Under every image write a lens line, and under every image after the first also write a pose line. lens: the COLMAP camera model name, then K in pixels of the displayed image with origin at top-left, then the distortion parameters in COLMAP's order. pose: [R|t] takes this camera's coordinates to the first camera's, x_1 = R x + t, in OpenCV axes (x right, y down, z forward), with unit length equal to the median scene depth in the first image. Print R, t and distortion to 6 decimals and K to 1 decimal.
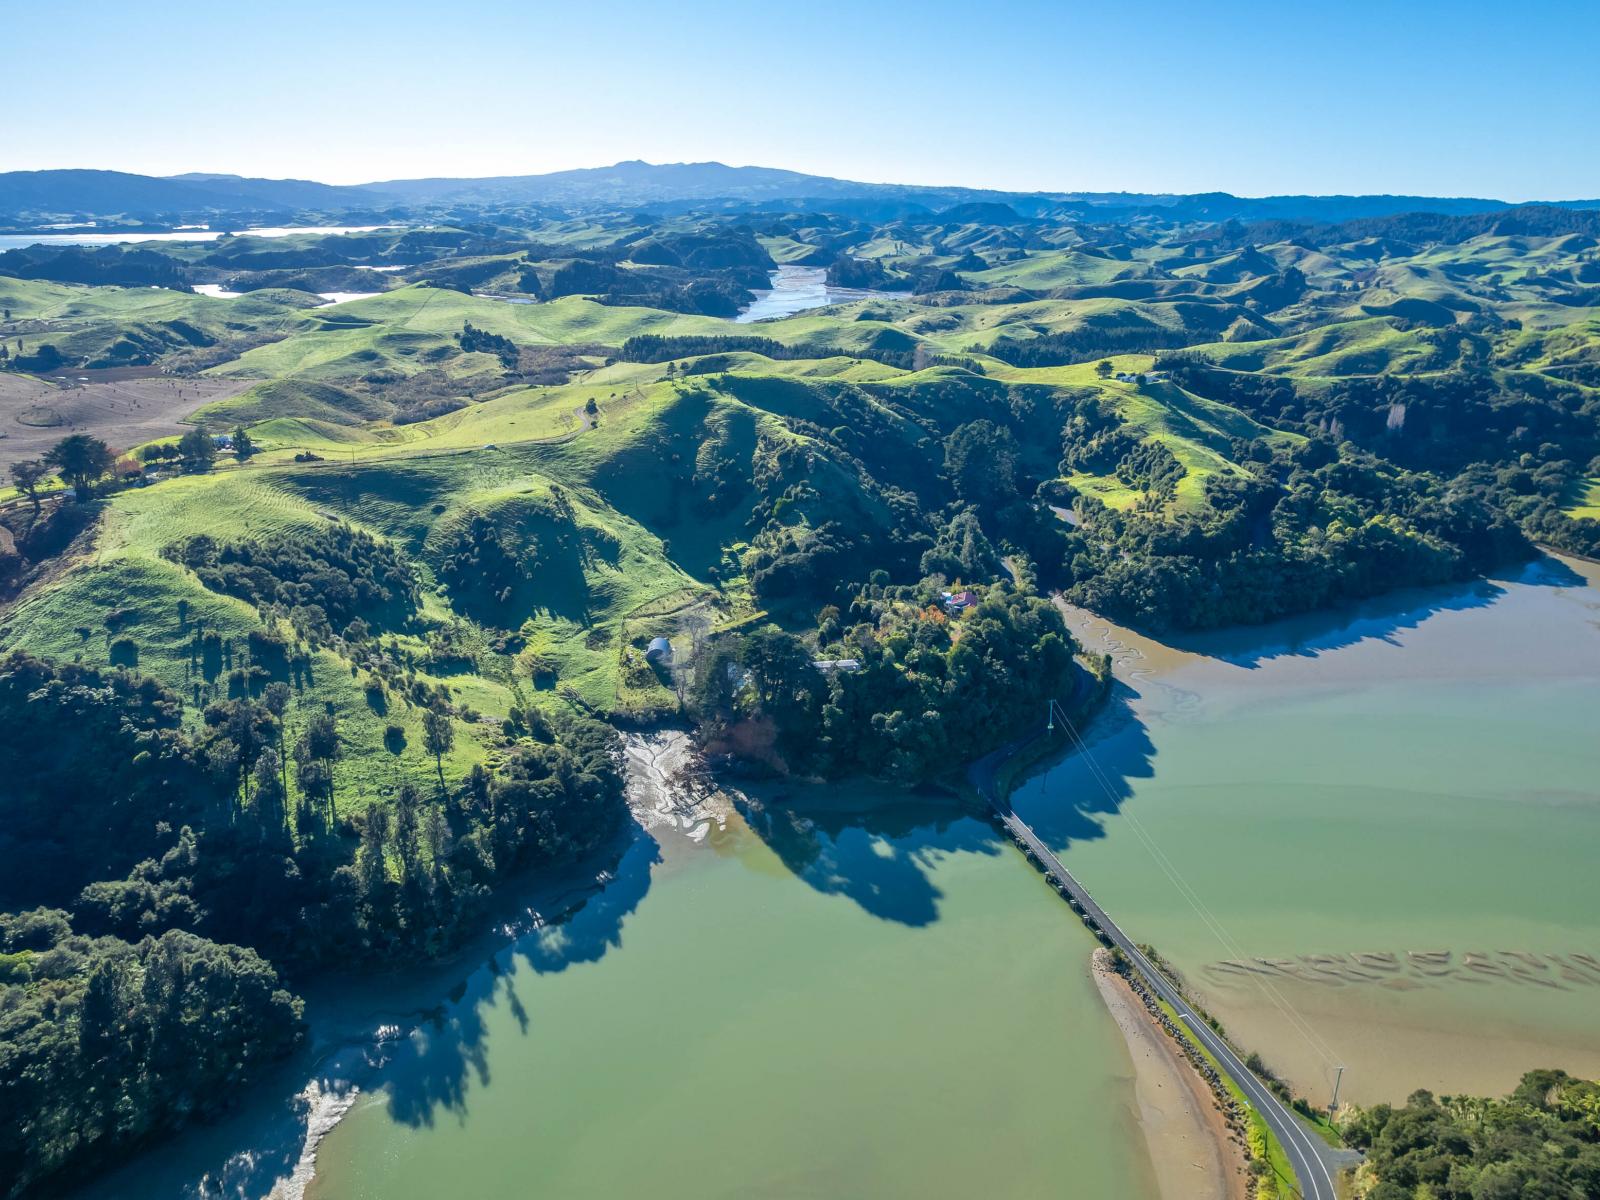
lens RADIAL K [[1164.3, 0, 802.8], [0, 1164.3, 573.6], [0, 0, 1]] dist [-0.049074, 0.005061]
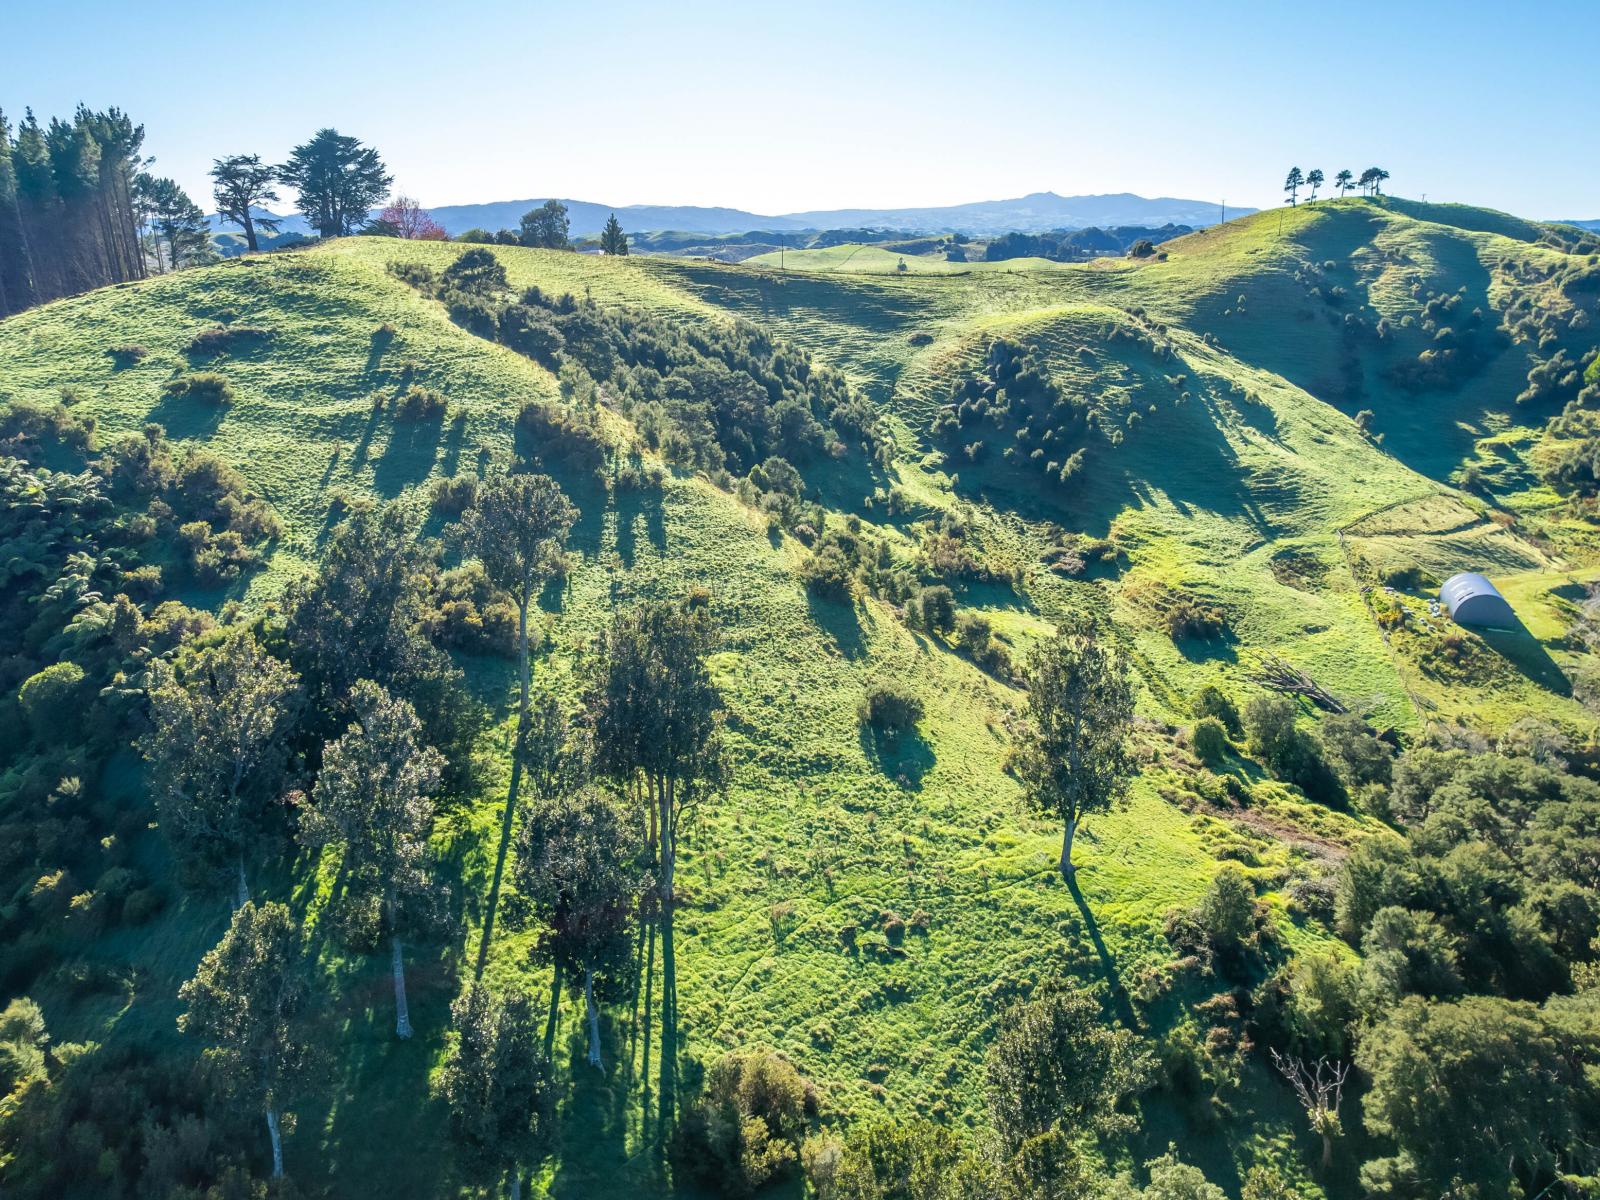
lens RADIAL K [[1160.2, 0, 800.0], [0, 1160.2, 600.0], [0, 0, 1]] dist [-0.077341, 0.060109]
pose [[0.945092, 0.092321, -0.313493, -0.224107], [-0.094315, 0.995503, 0.008834, 0.084807], [0.312899, 0.021219, 0.949549, 0.557229]]
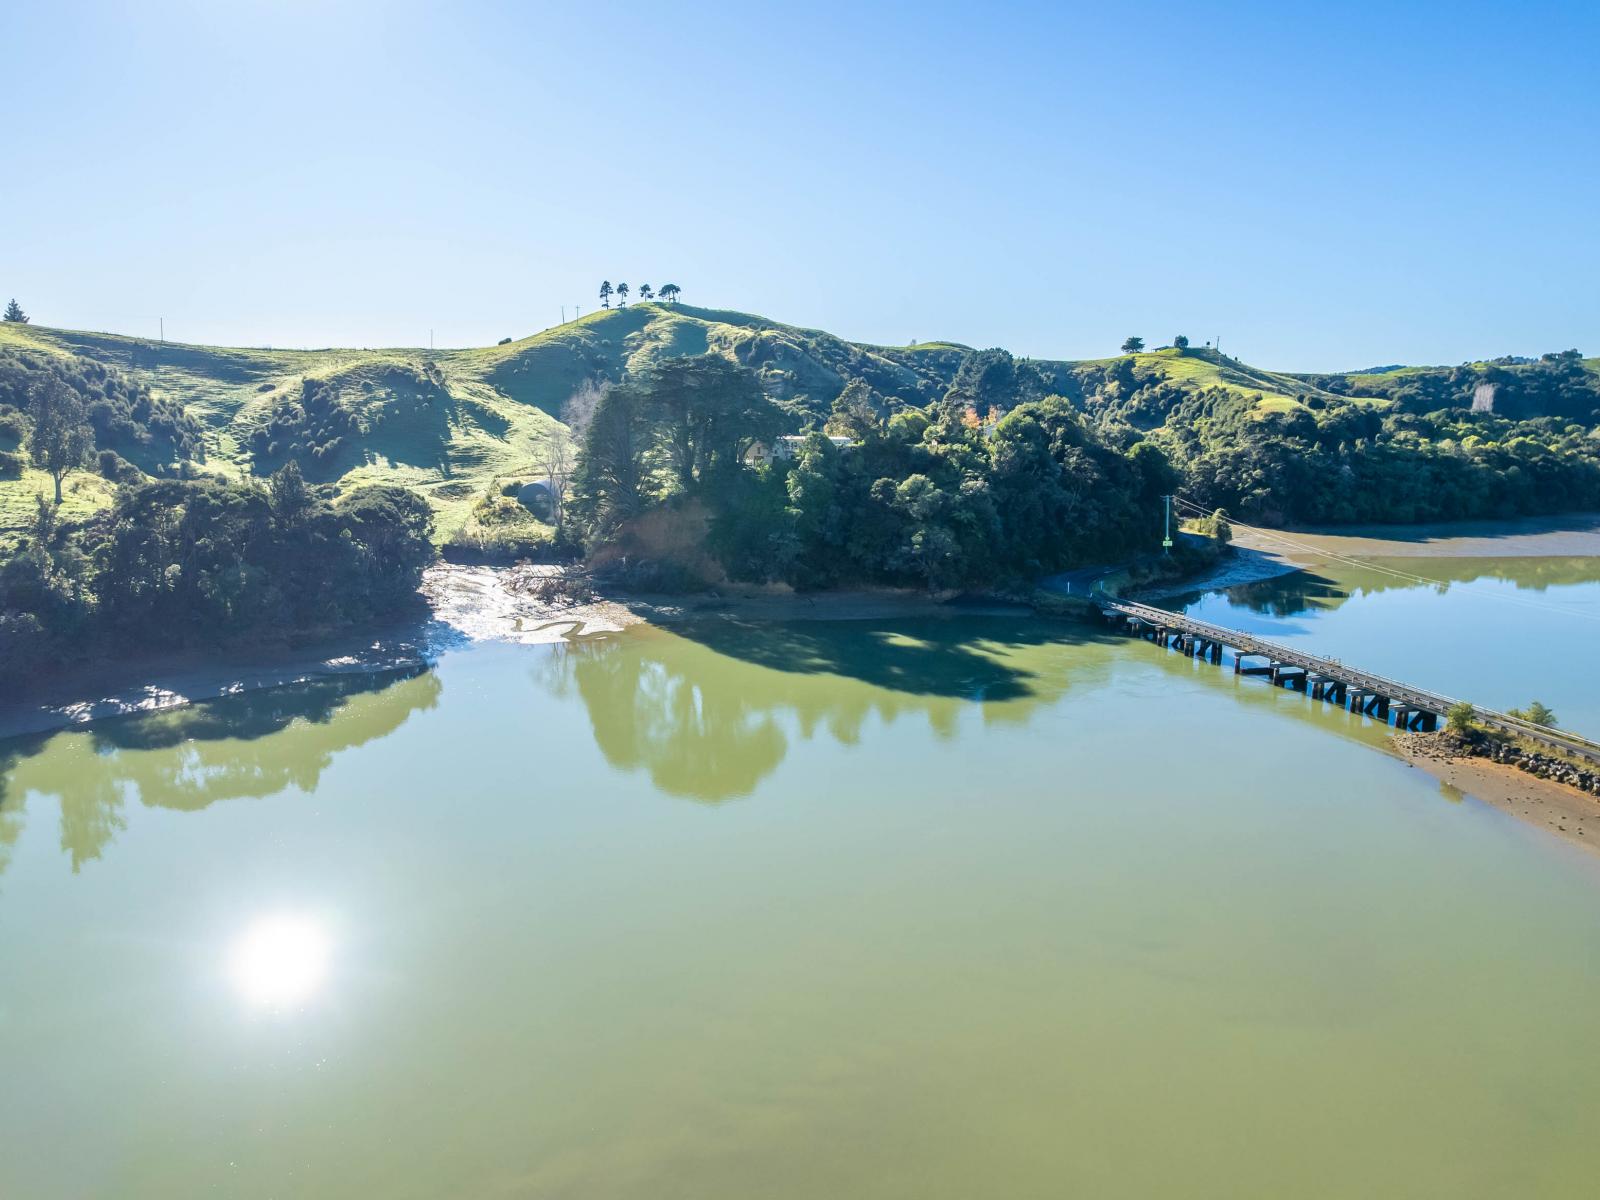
lens RADIAL K [[1160.2, 0, 800.0], [0, 1160.2, 600.0], [0, 0, 1]] dist [-0.077341, 0.060109]
pose [[0.999907, -0.004311, 0.012975, 0.013262], [0.006110, 0.989849, -0.141990, 0.219553], [-0.012232, 0.142056, 0.989783, 0.371730]]
